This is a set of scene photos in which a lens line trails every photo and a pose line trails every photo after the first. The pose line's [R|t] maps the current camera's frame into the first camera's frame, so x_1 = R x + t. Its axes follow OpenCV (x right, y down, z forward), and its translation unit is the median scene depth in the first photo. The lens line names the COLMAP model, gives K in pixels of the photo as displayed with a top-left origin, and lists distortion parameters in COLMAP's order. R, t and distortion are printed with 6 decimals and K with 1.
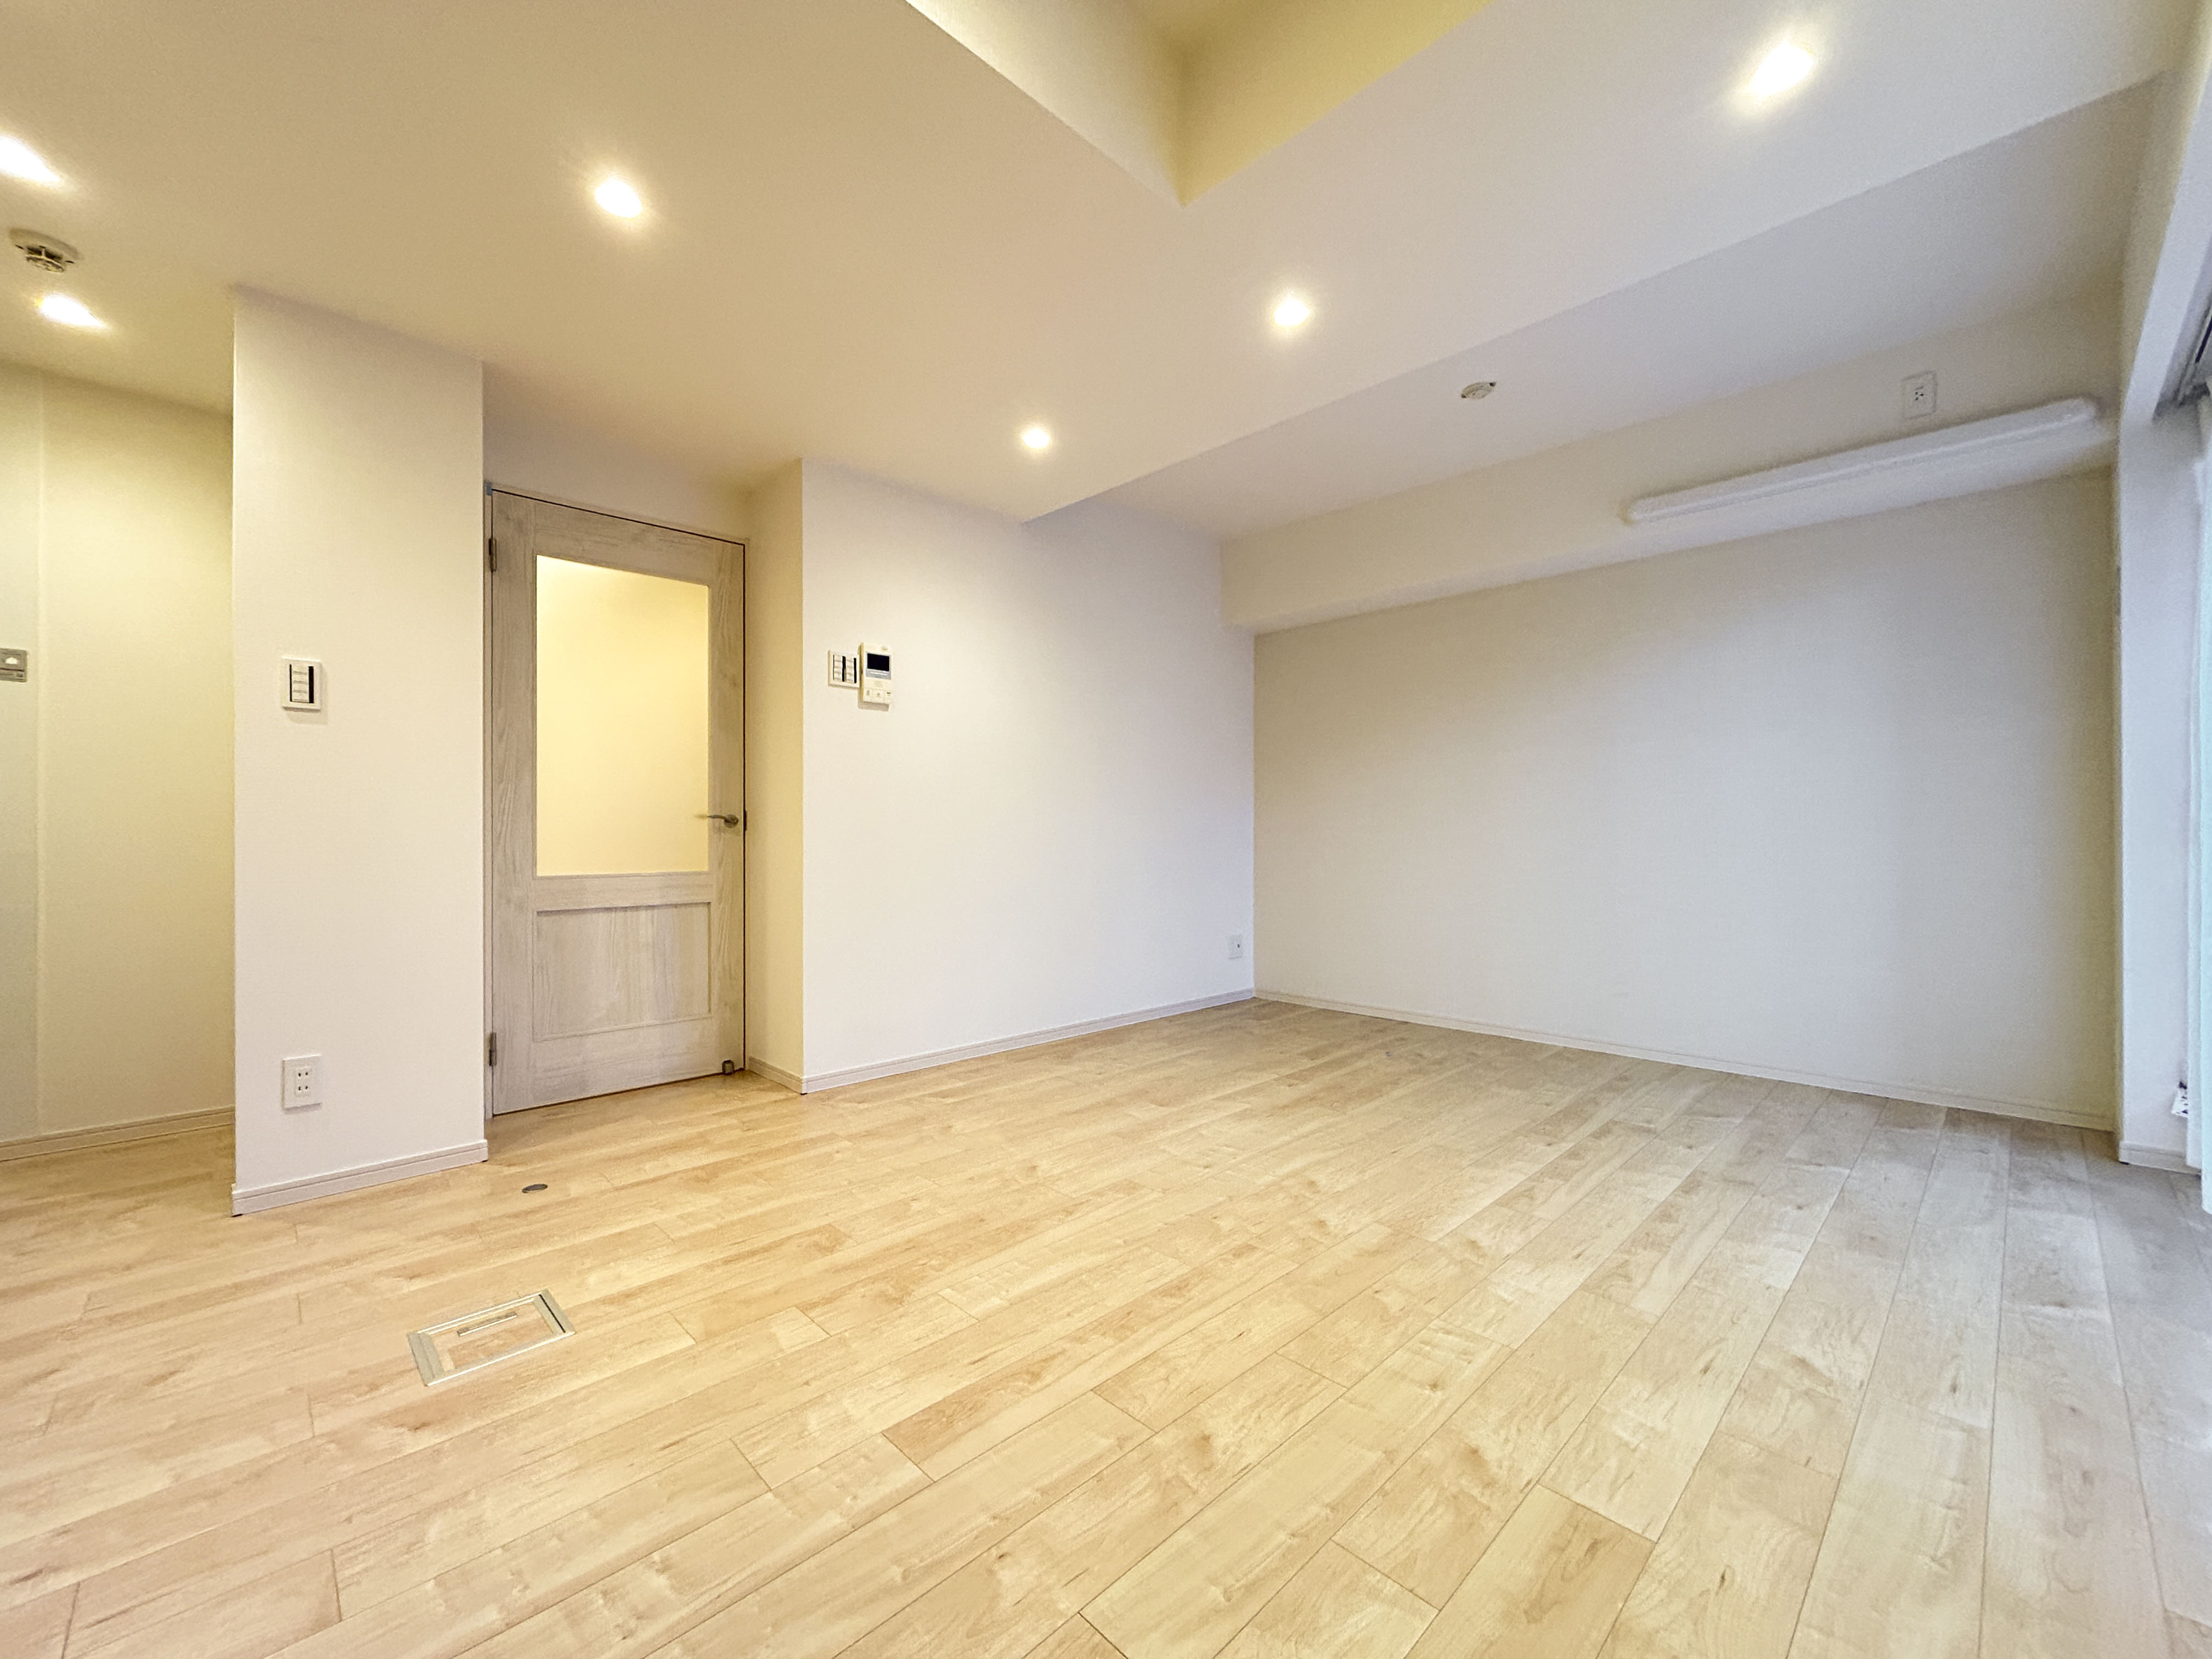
lens RADIAL K [[895.8, 0, 1106.6], [0, 895.8, 823.4], [0, 0, 1]] dist [-0.000838, 0.000270]
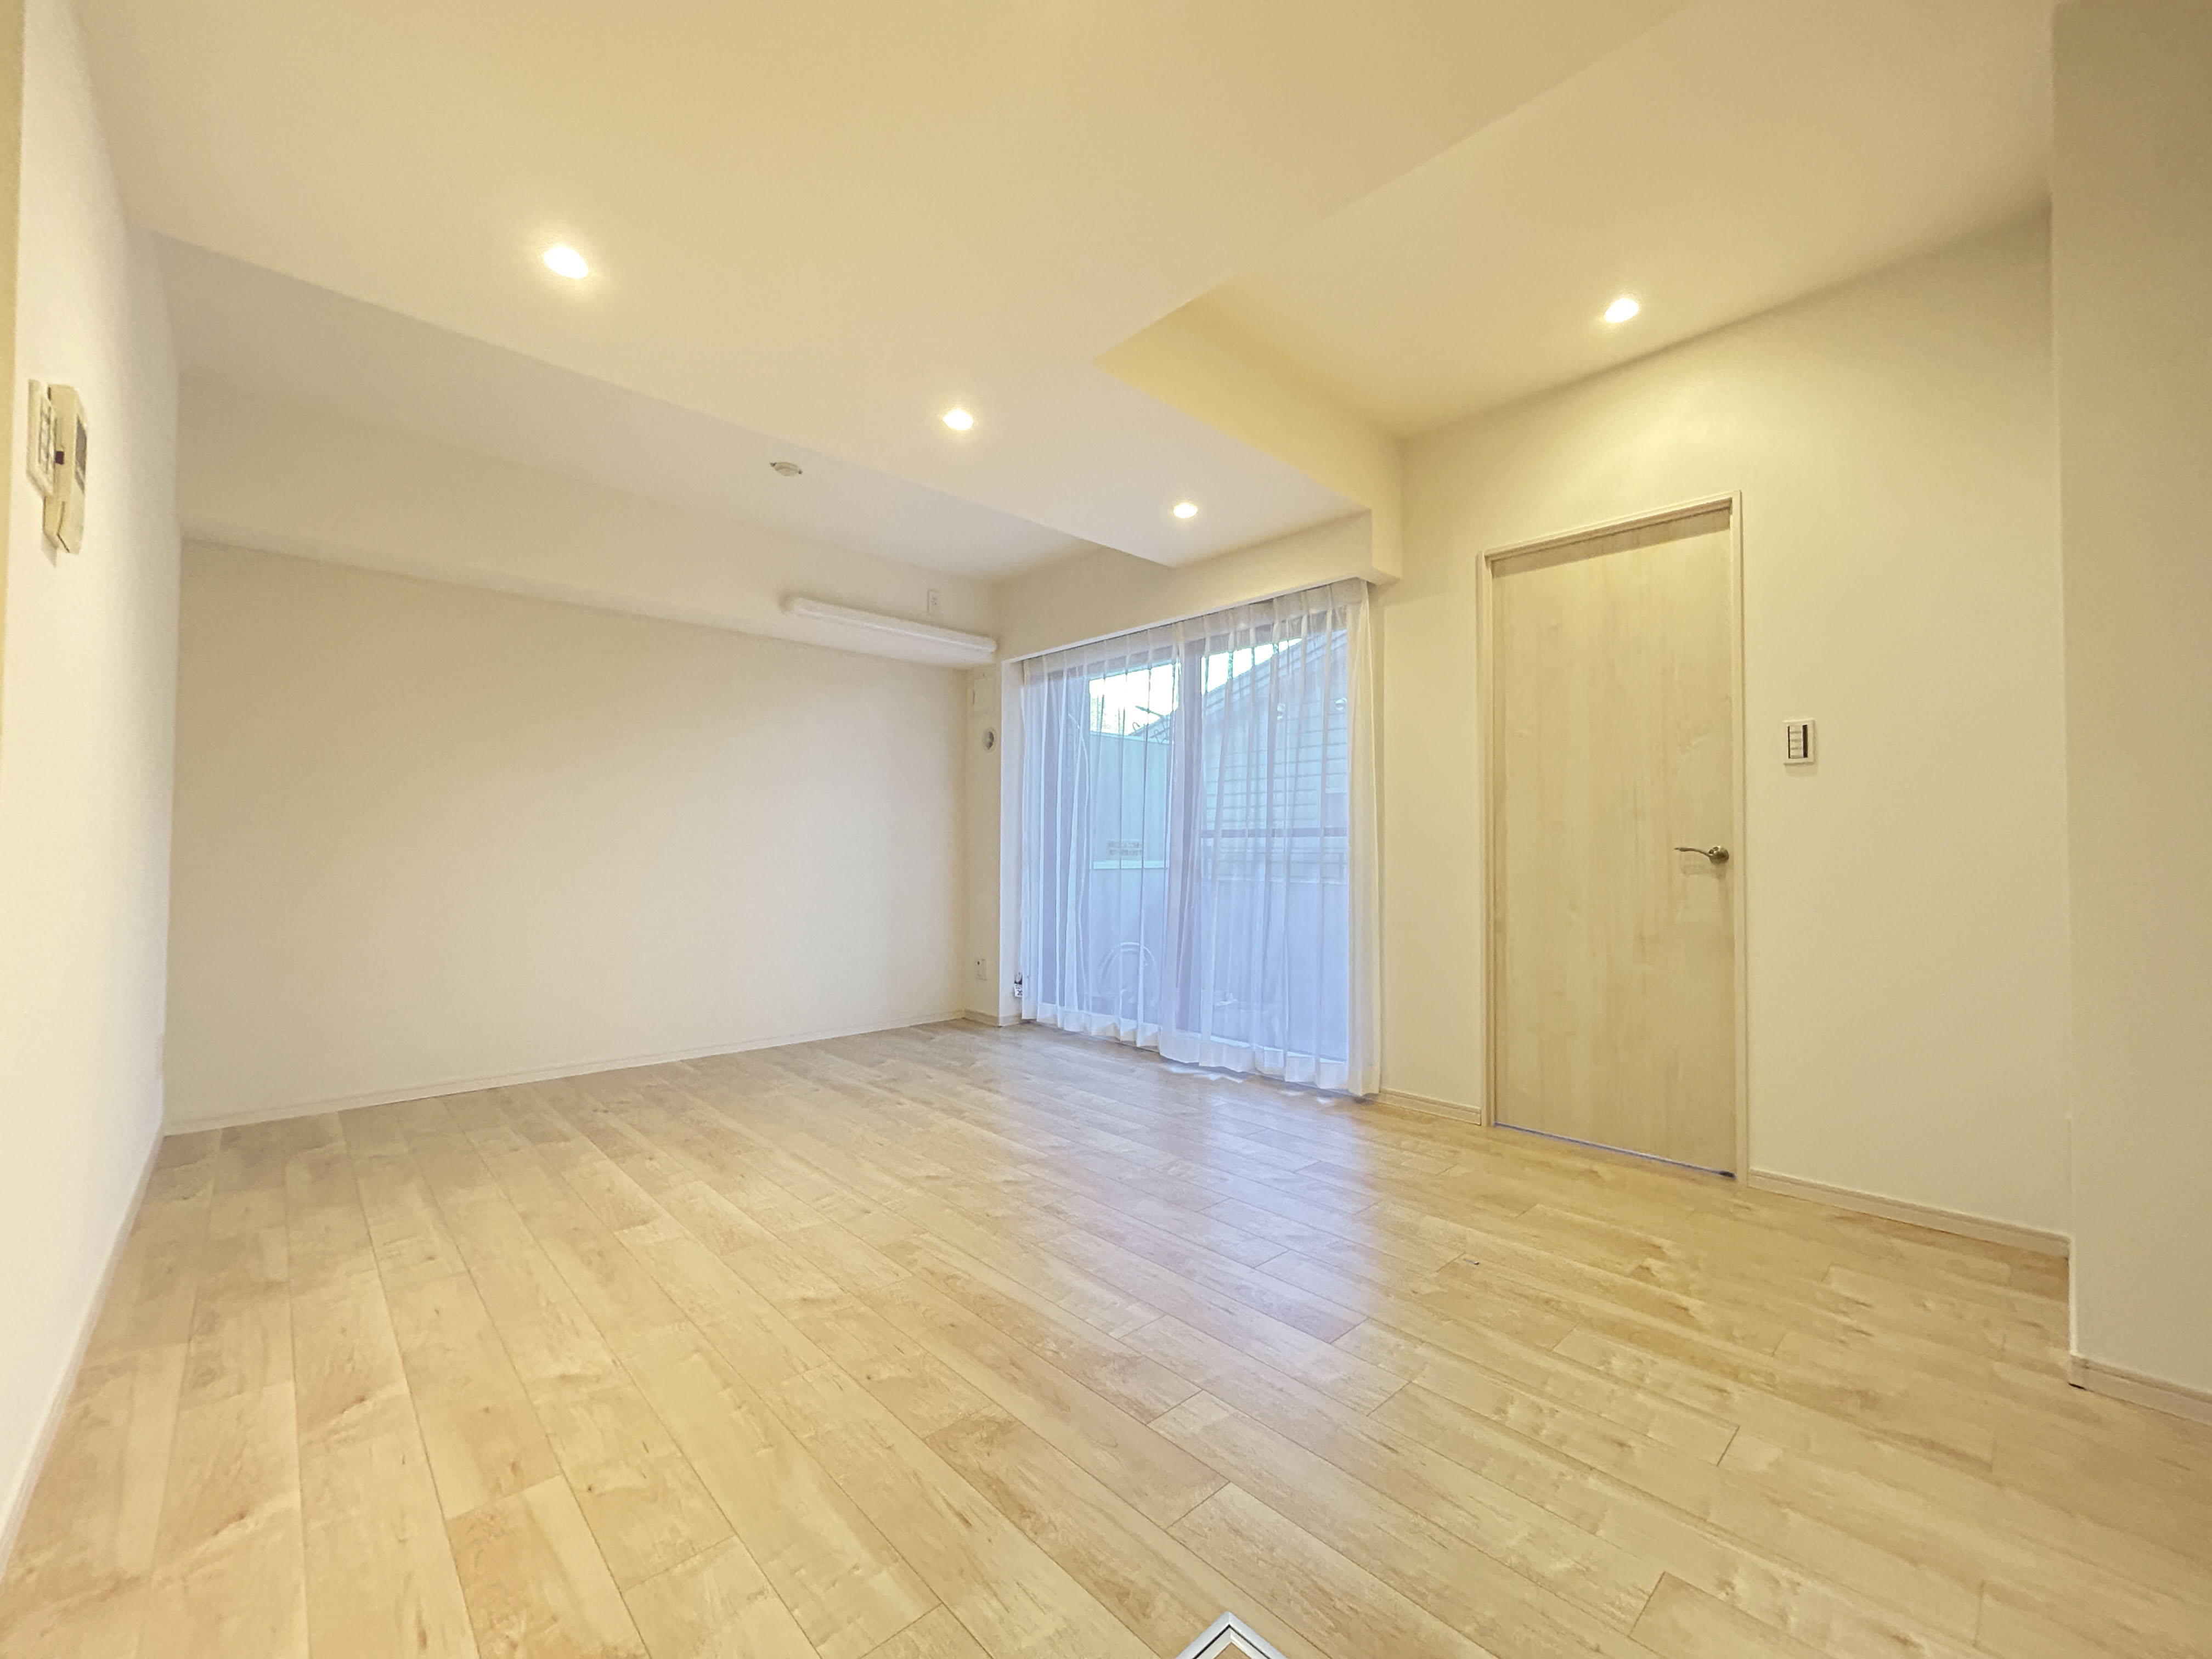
lens RADIAL K [[895.8, 0, 1104.5], [0, 895.8, 839.7], [0, 0, 1]] dist [-0.000838, 0.000270]
pose [[0.017828, 0.016440, 0.999706, -0.972318], [-0.016270, 0.999737, -0.016150, -0.012859], [-0.999709, -0.015977, 0.018091, 0.817478]]
